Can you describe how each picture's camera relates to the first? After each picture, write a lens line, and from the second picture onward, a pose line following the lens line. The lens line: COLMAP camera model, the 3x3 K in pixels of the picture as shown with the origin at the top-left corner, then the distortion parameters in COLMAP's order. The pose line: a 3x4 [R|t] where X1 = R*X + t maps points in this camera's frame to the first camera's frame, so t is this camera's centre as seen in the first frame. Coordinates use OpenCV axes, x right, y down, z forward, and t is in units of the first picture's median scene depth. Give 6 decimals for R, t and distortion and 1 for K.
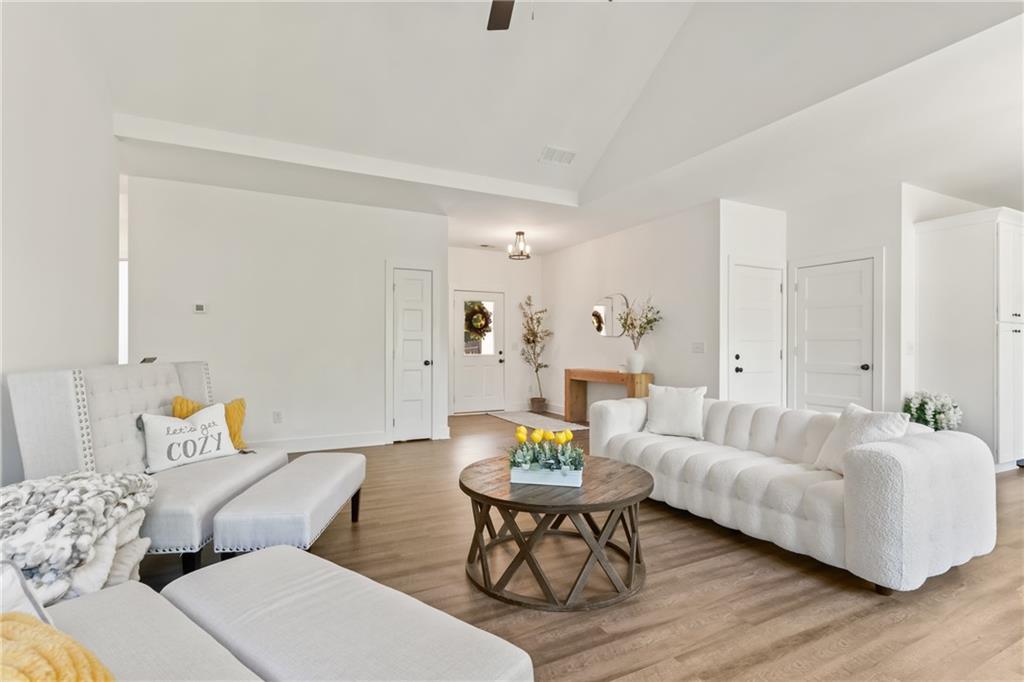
lens RADIAL K [[497.0, 0, 512.3], [0, 497.0, 344.4], [0, 0, 1]] dist [0.002248, 0.000864]
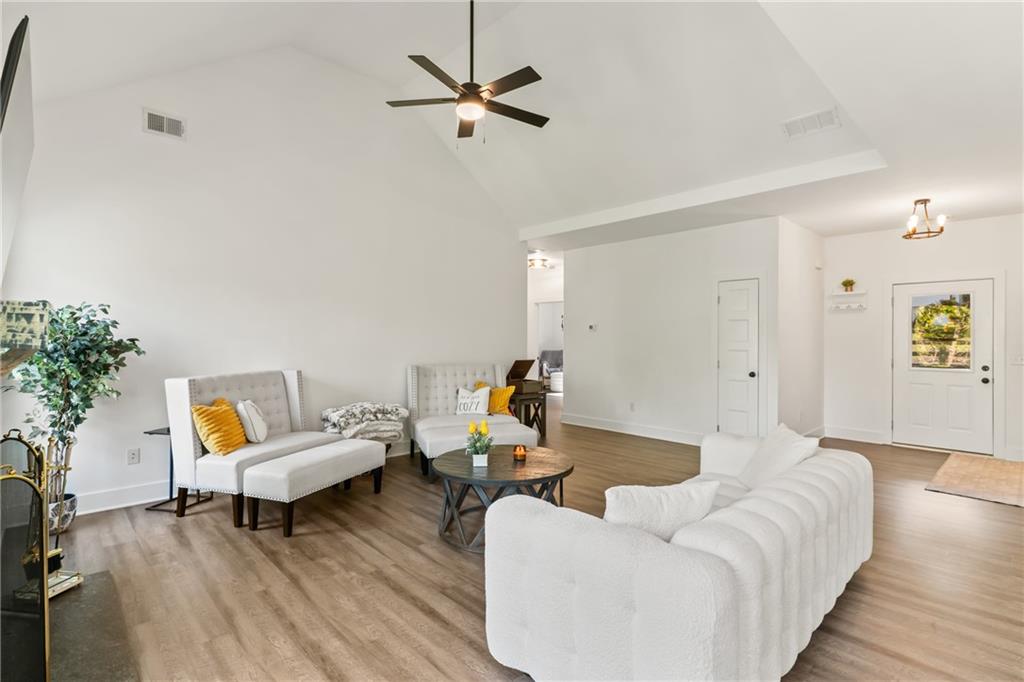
lens RADIAL K [[497.0, 0, 515.4], [0, 497.0, 337.6], [0, 0, 1]] dist [0.002248, 0.000864]
pose [[0.271283, 0.002516, -0.962496, 0.452809], [0.000222, 0.999996, 0.002676, -0.026539], [0.962500, -0.000940, 0.271281, 0.211658]]
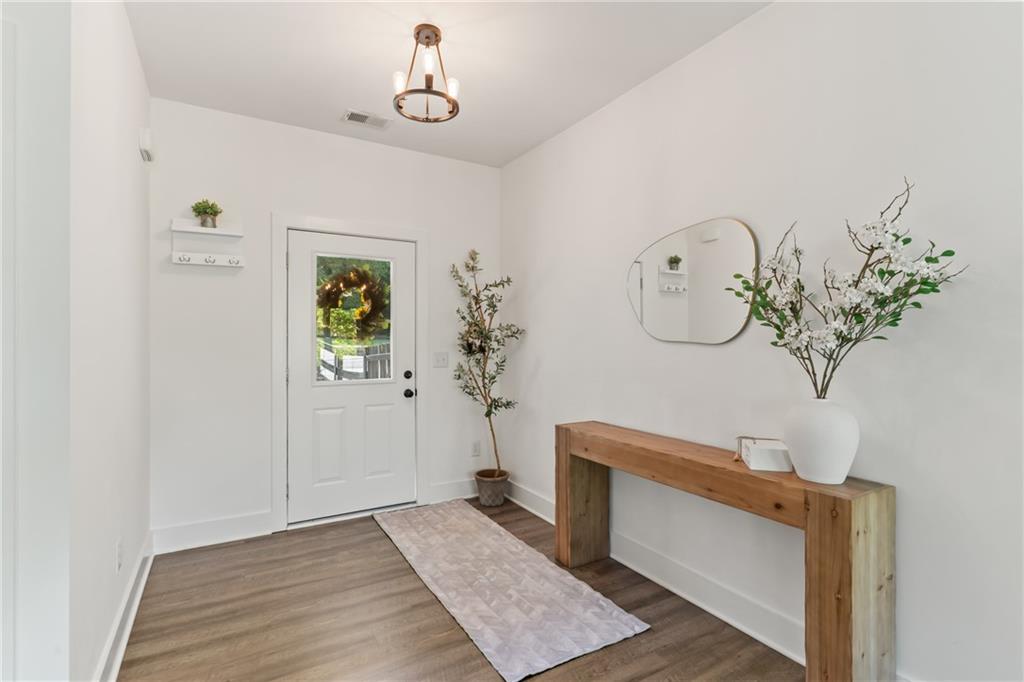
lens RADIAL K [[497.0, 0, 510.4], [0, 497.0, 339.4], [0, 0, 1]] dist [0.002248, 0.000864]
pose [[0.998255, 0.001114, 0.059045, 0.042649], [-0.001225, 0.999998, 0.001839, -0.016143], [-0.059042, -0.001908, 0.998254, 0.551201]]
